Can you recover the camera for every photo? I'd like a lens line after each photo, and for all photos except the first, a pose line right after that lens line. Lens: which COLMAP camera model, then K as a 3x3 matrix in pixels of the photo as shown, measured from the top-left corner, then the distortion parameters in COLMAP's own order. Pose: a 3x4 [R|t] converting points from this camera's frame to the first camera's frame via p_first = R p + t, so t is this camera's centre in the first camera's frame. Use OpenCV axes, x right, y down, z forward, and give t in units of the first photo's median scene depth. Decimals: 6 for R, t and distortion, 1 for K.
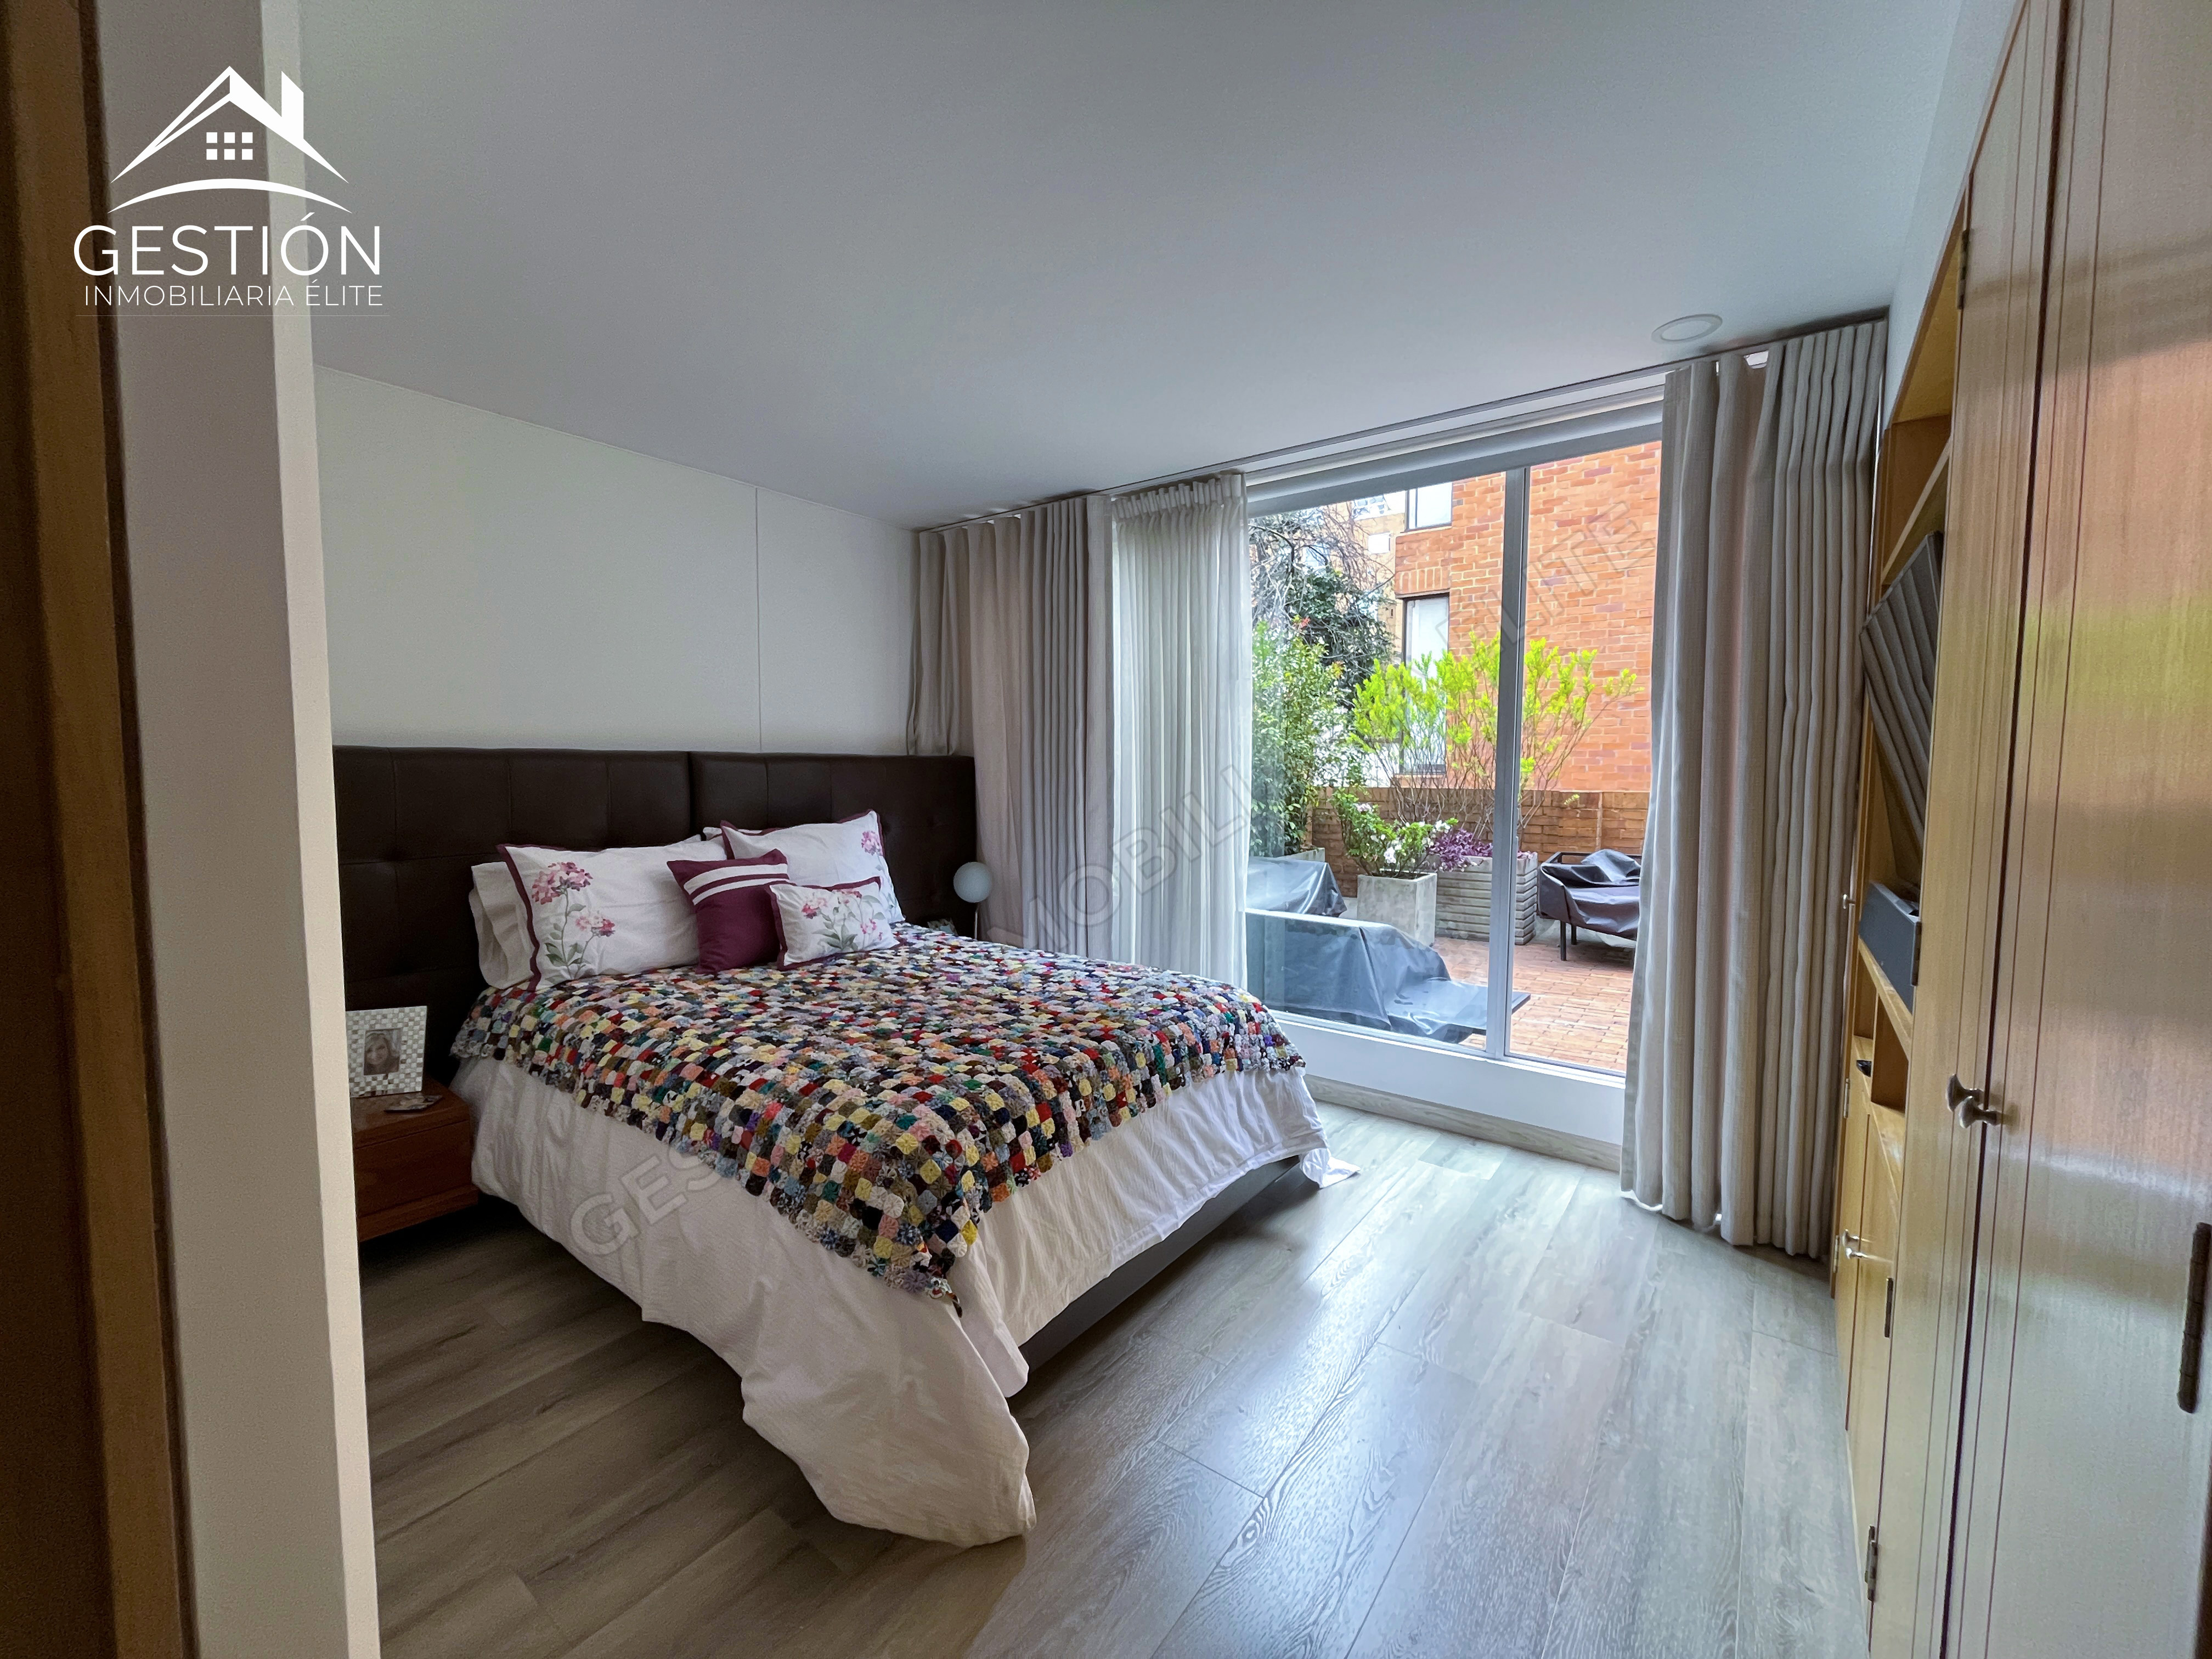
lens RADIAL K [[899.2, 0, 1092.6], [0, 899.2, 824.9], [0, 0, 1]] dist [-0.002589, -0.000046]
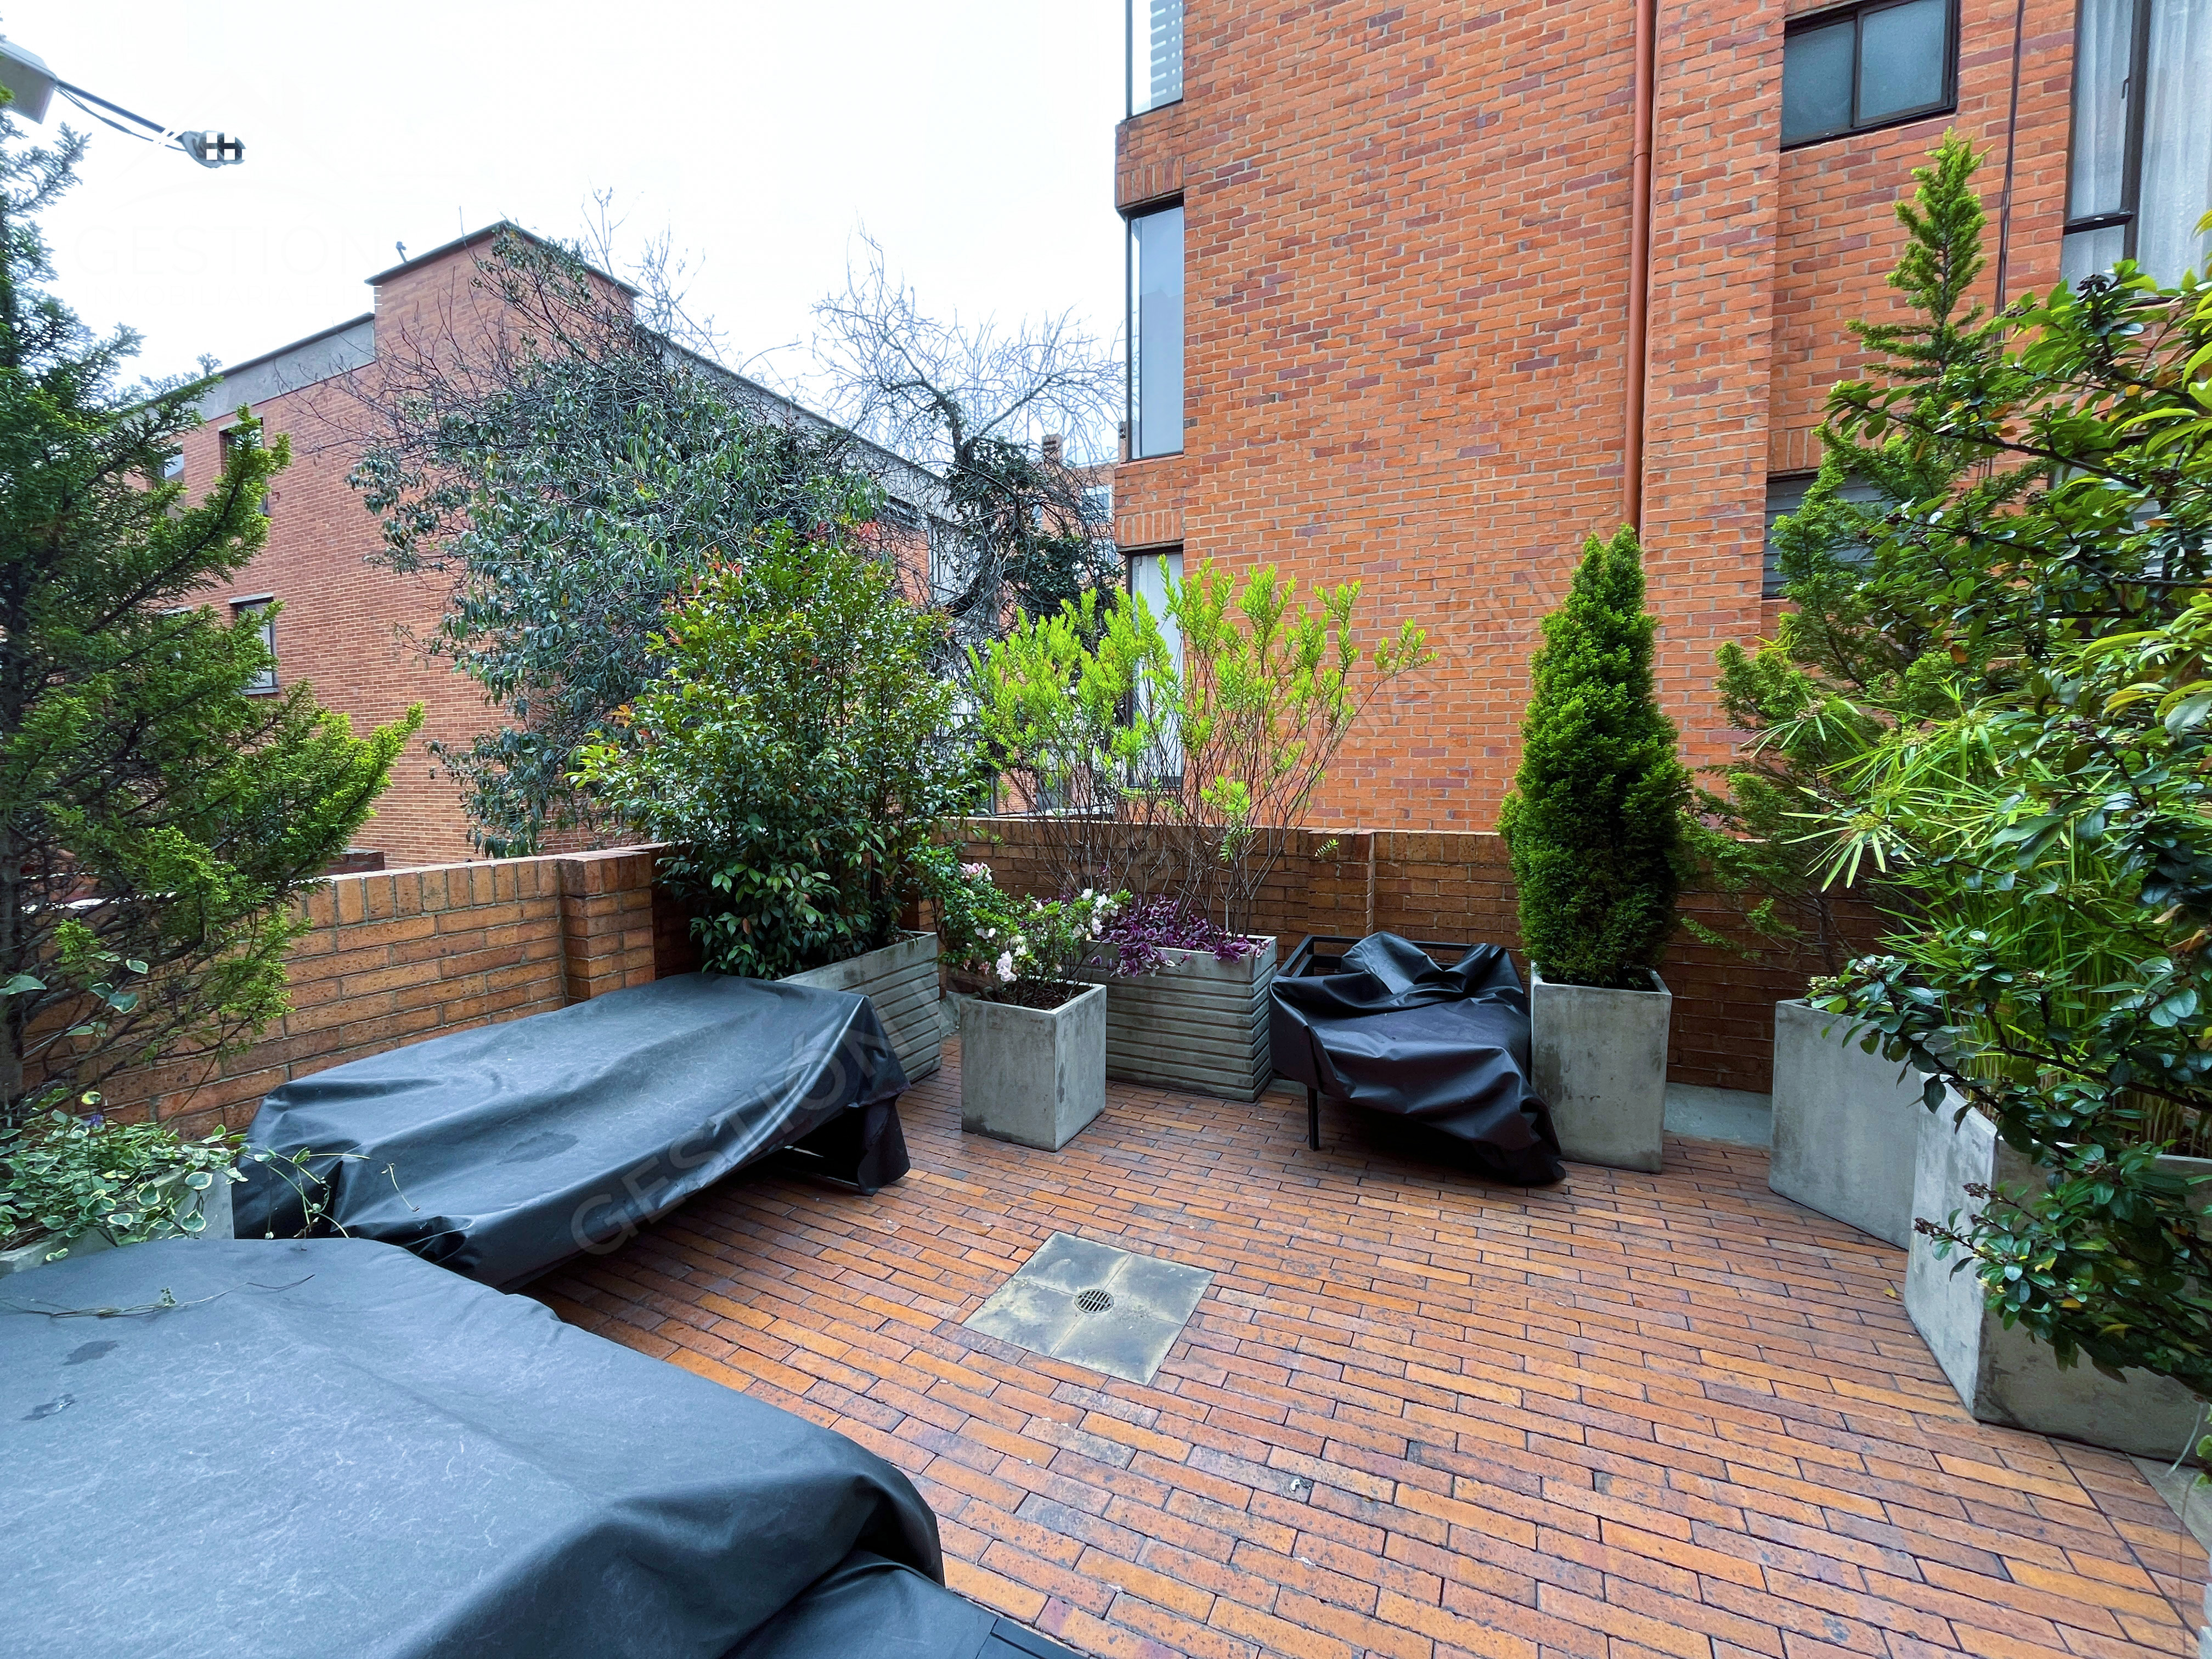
lens RADIAL K [[899.2, 0, 1094.3], [0, 899.2, 828.9], [0, 0, 1]] dist [-0.002589, -0.000046]
pose [[0.977835, -0.019181, 0.208497, 0.717444], [0.018604, 0.999816, 0.004731, -0.125048], [-0.208550, -0.000748, 0.978012, 1.251902]]
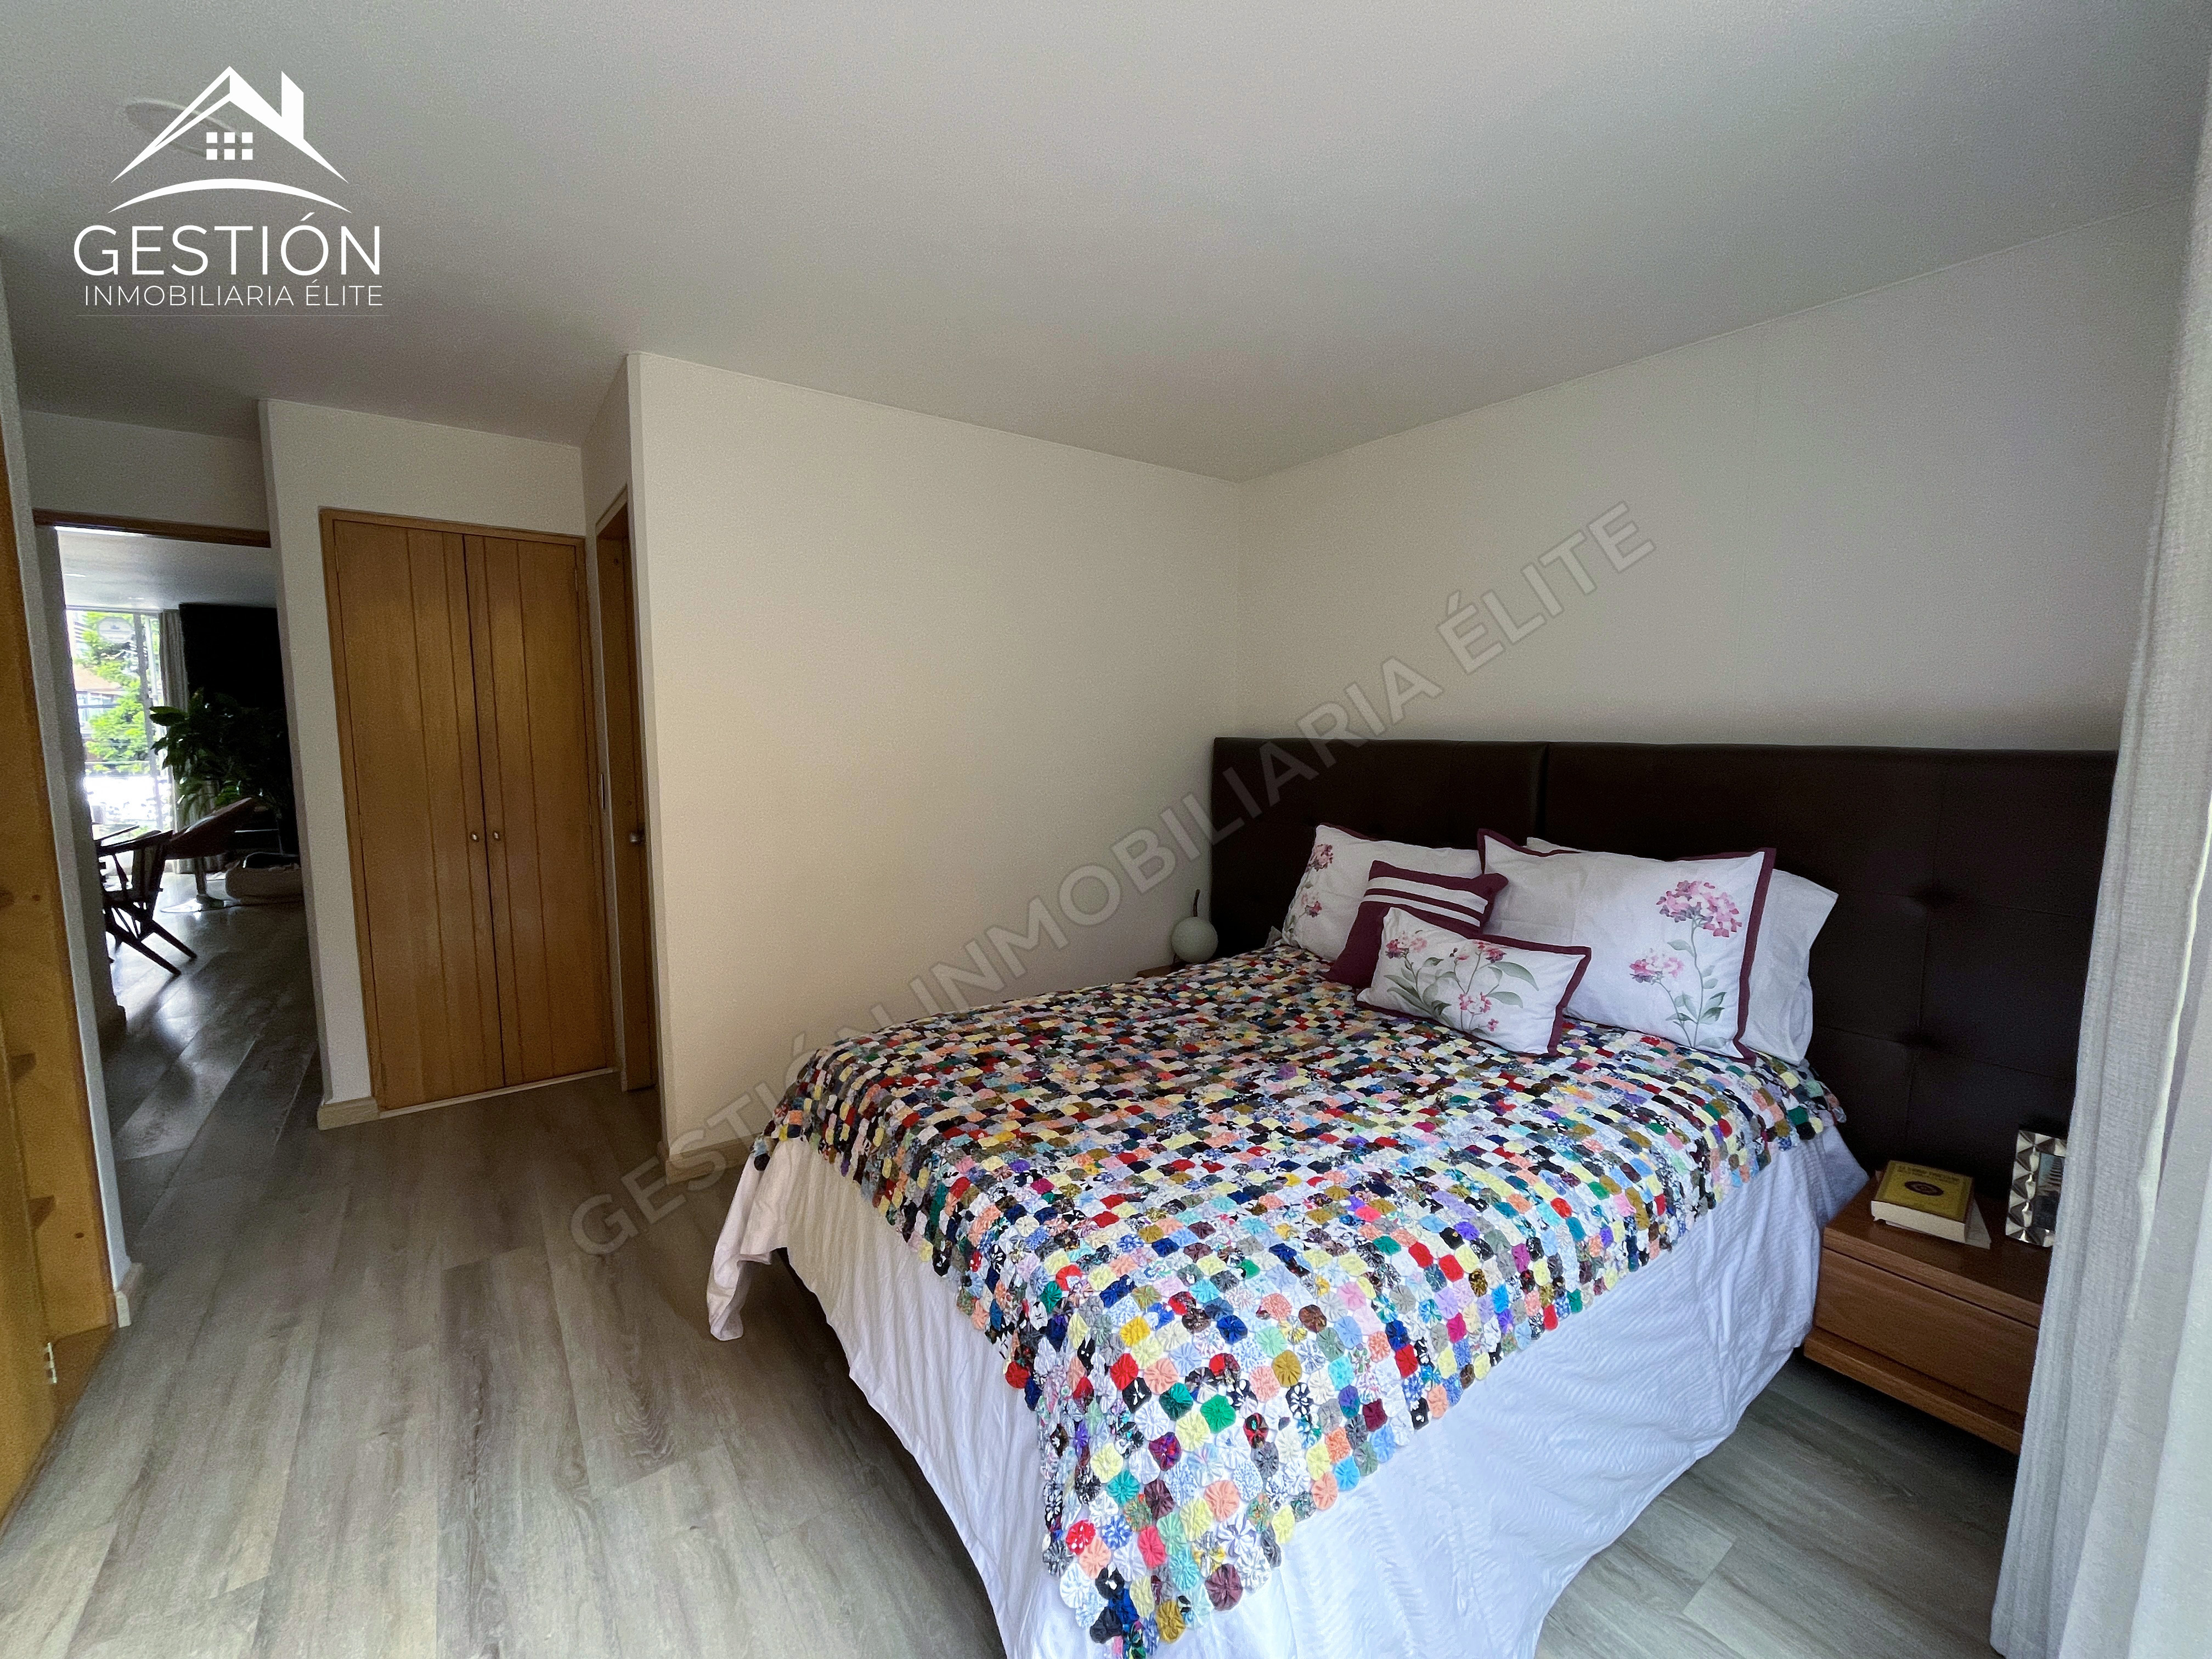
lens RADIAL K [[899.2, 0, 1102.2], [0, 899.2, 823.5], [0, 0, 1]] dist [-0.002589, -0.000046]
pose [[-0.289889, 0.098423, -0.951986, 0.624137], [-0.062946, 0.990584, 0.121581, -0.116349], [0.954988, 0.095169, -0.280964, 1.198329]]
